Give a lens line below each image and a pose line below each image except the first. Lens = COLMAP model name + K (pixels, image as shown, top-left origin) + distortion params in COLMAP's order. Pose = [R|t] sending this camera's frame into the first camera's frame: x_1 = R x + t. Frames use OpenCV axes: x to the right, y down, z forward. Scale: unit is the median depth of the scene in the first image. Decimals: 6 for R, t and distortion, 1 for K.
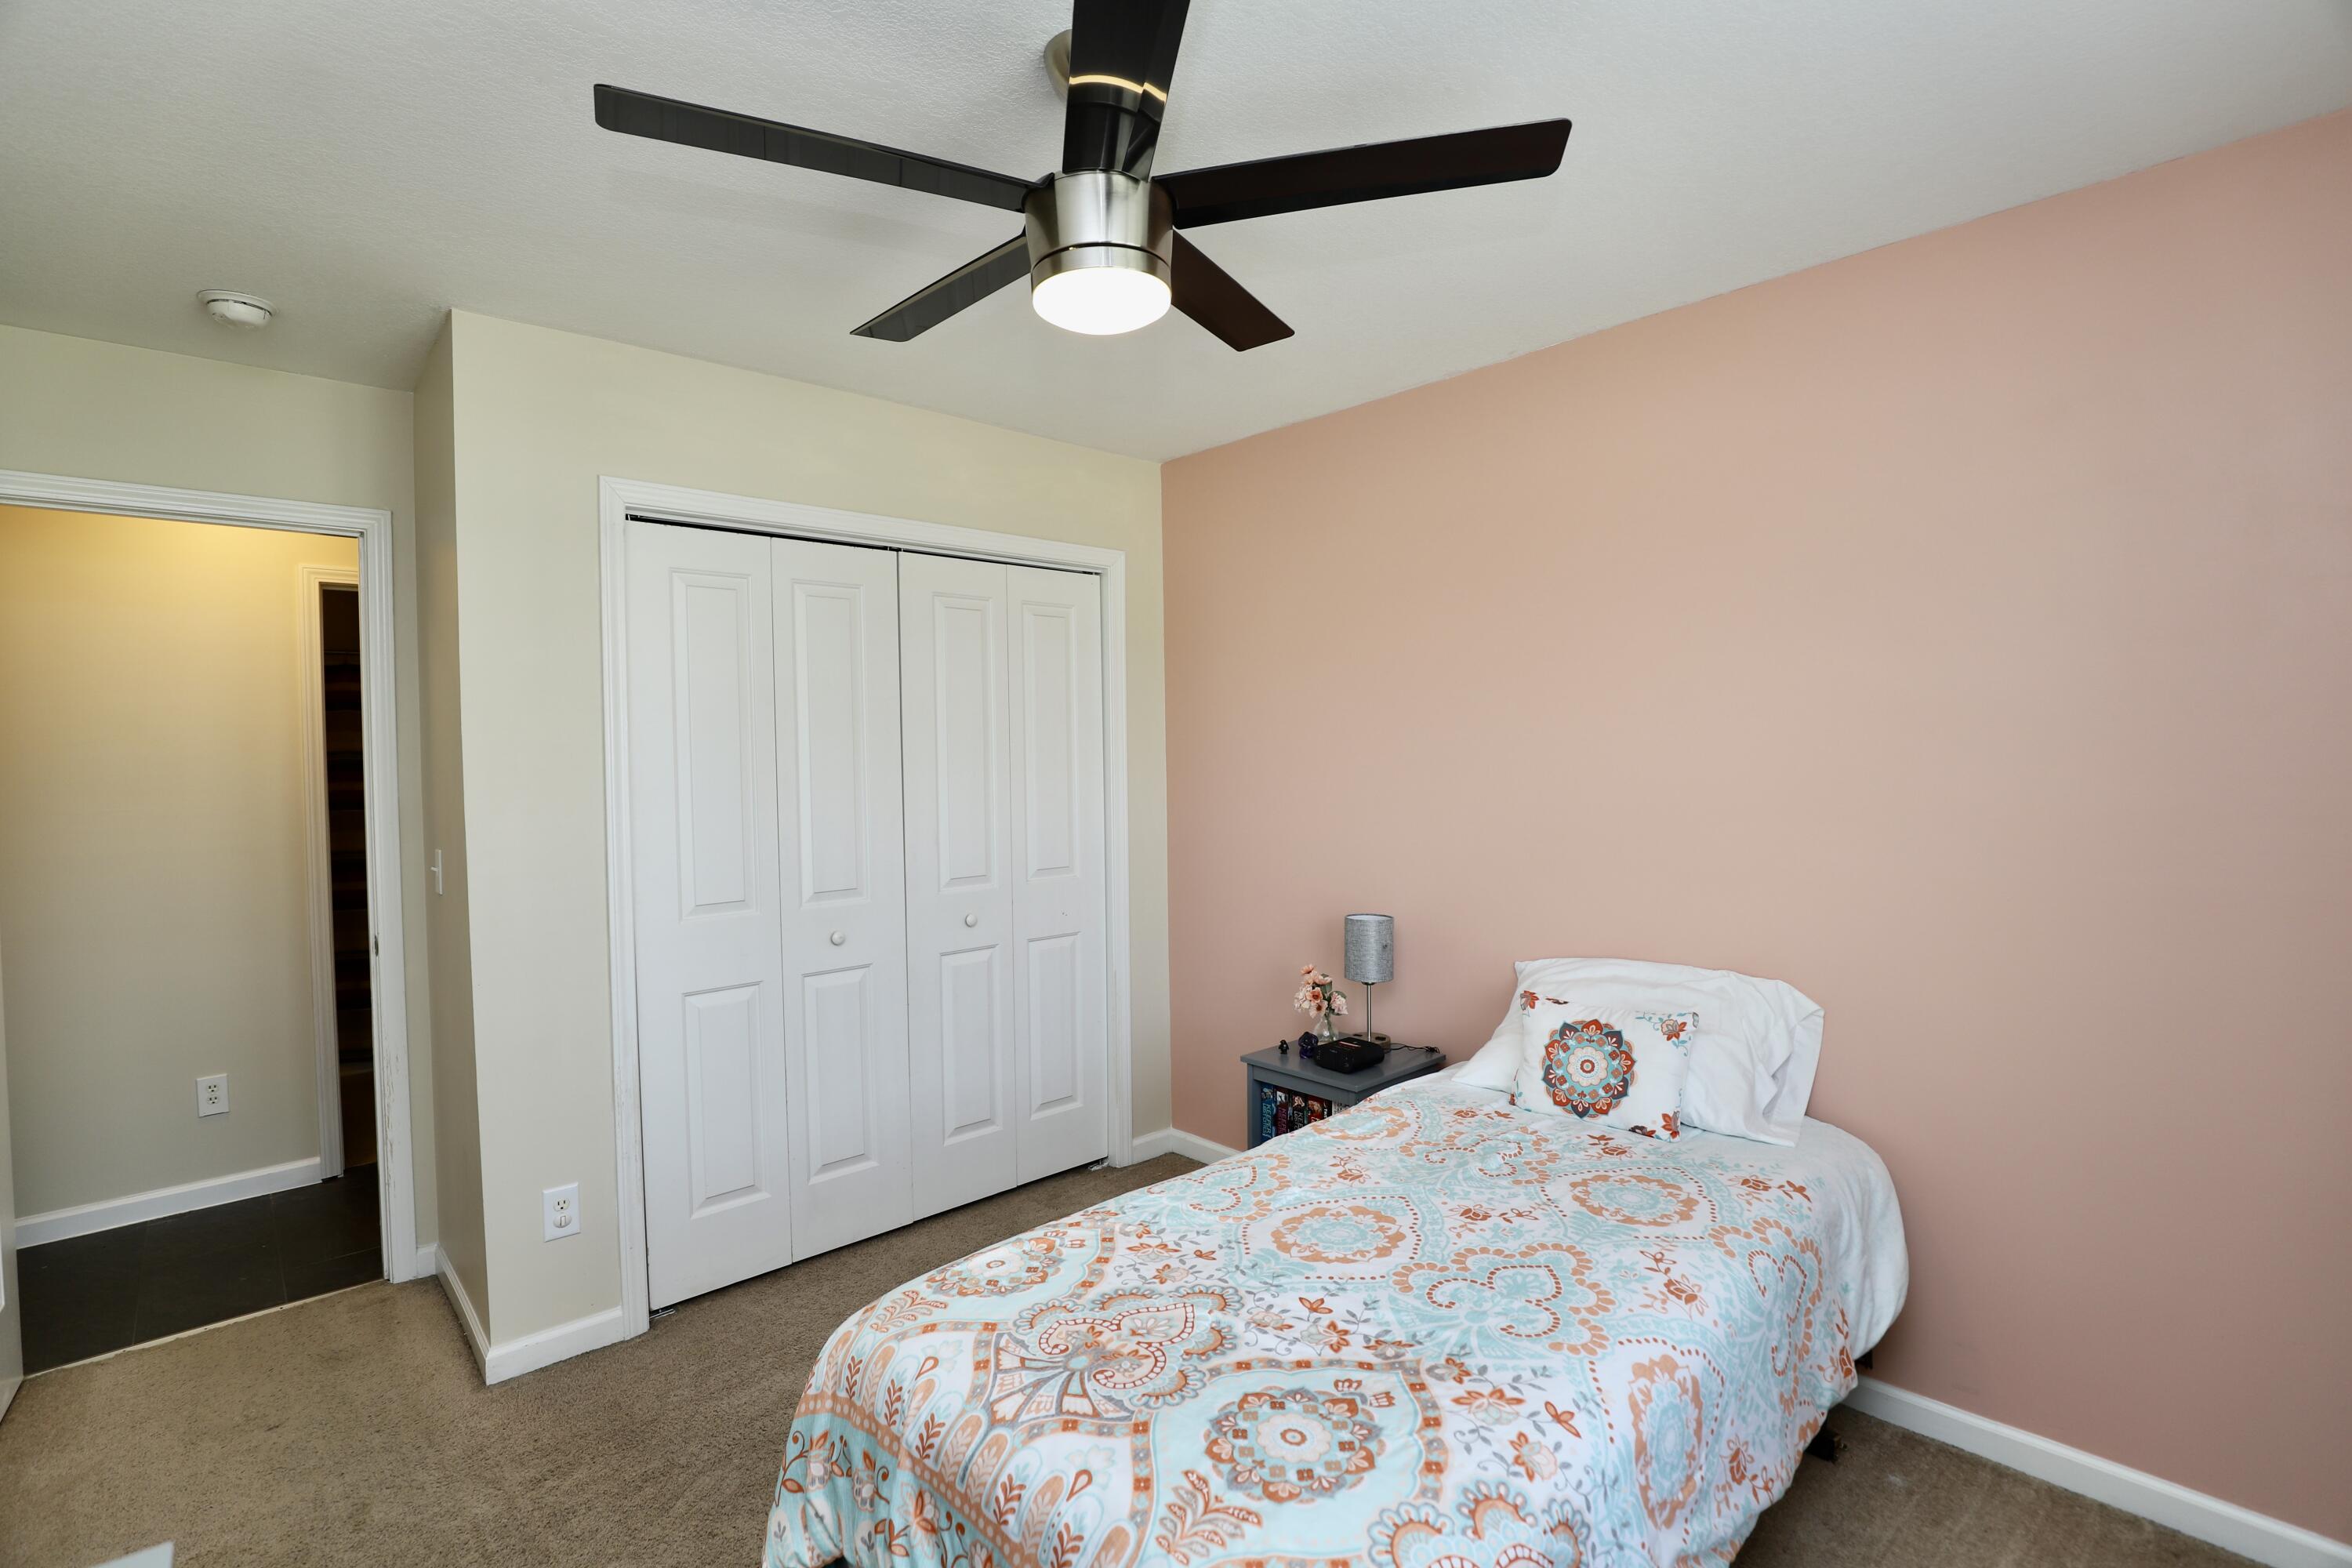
lens RADIAL K [[1086.9, 0, 1173.2], [0, 1086.9, 779.7], [0, 0, 1]] dist [-0.026667, 0.000284]
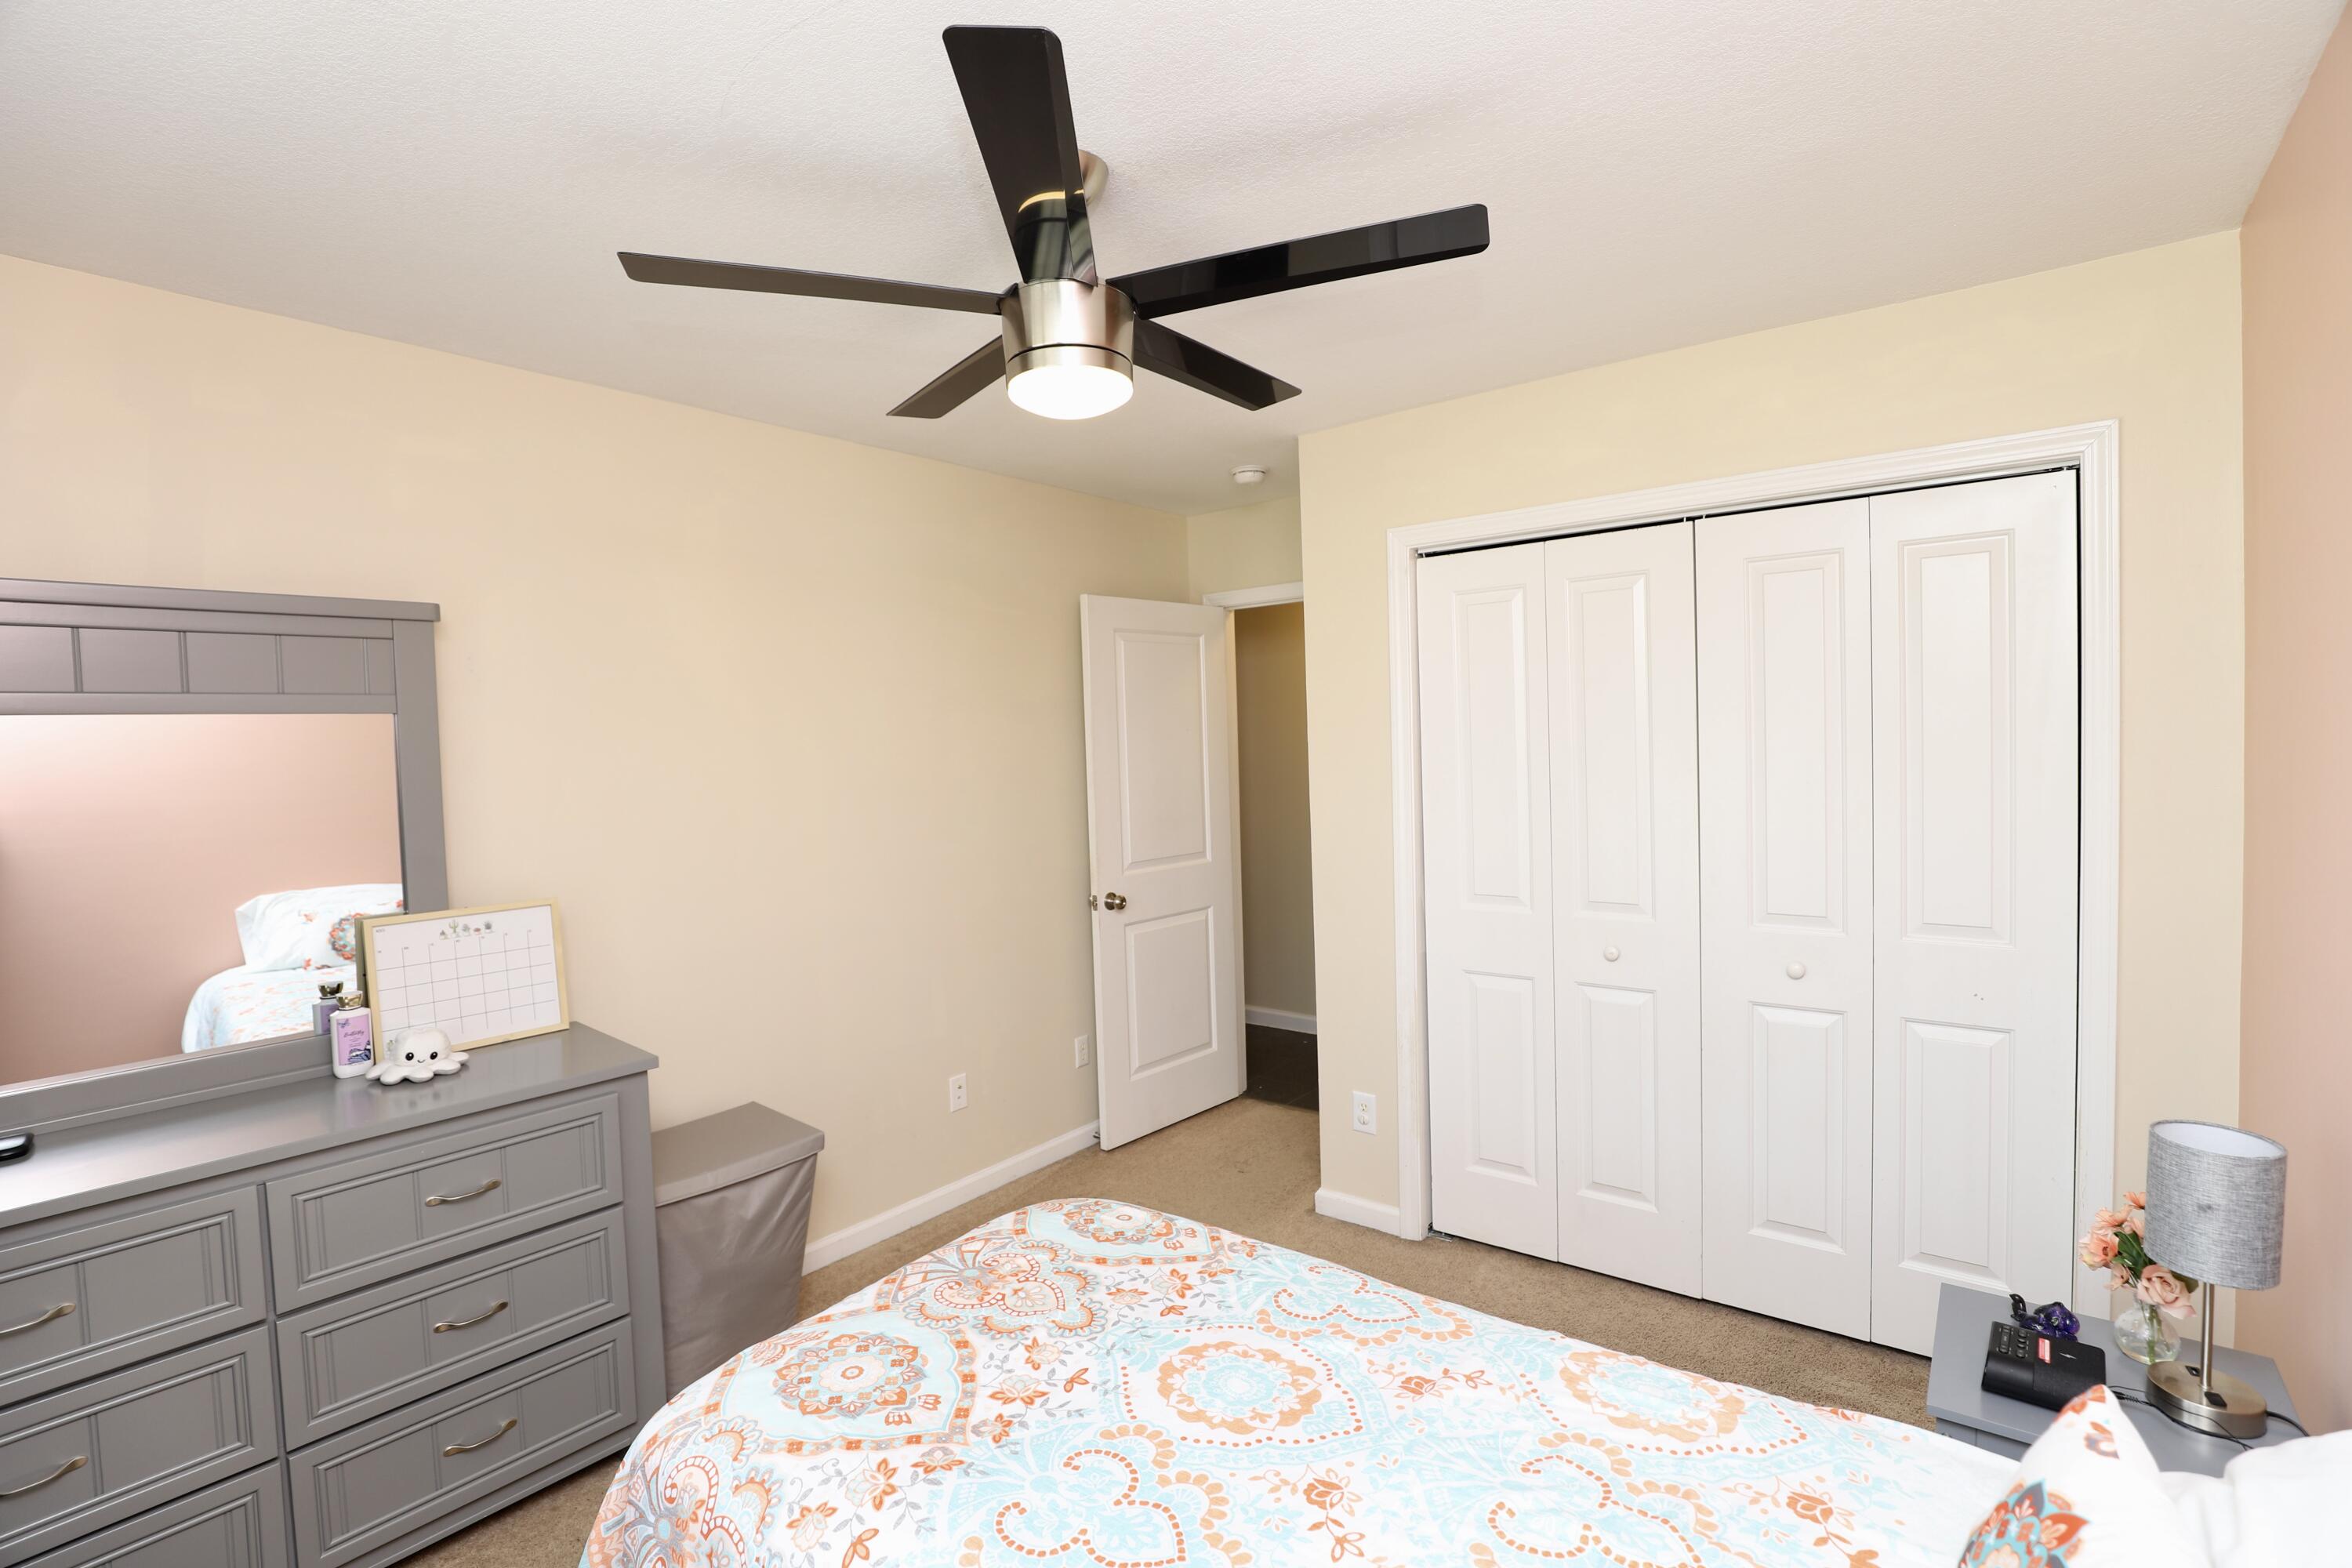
lens RADIAL K [[1086.9, 0, 1173.2], [0, 1086.9, 779.7], [0, 0, 1]] dist [-0.026667, 0.000284]
pose [[0.148104, 0.046827, -0.987863, 1.070835], [0.005074, 0.998829, 0.048108, -0.098702], [0.988959, -0.012137, 0.147693, 0.942943]]
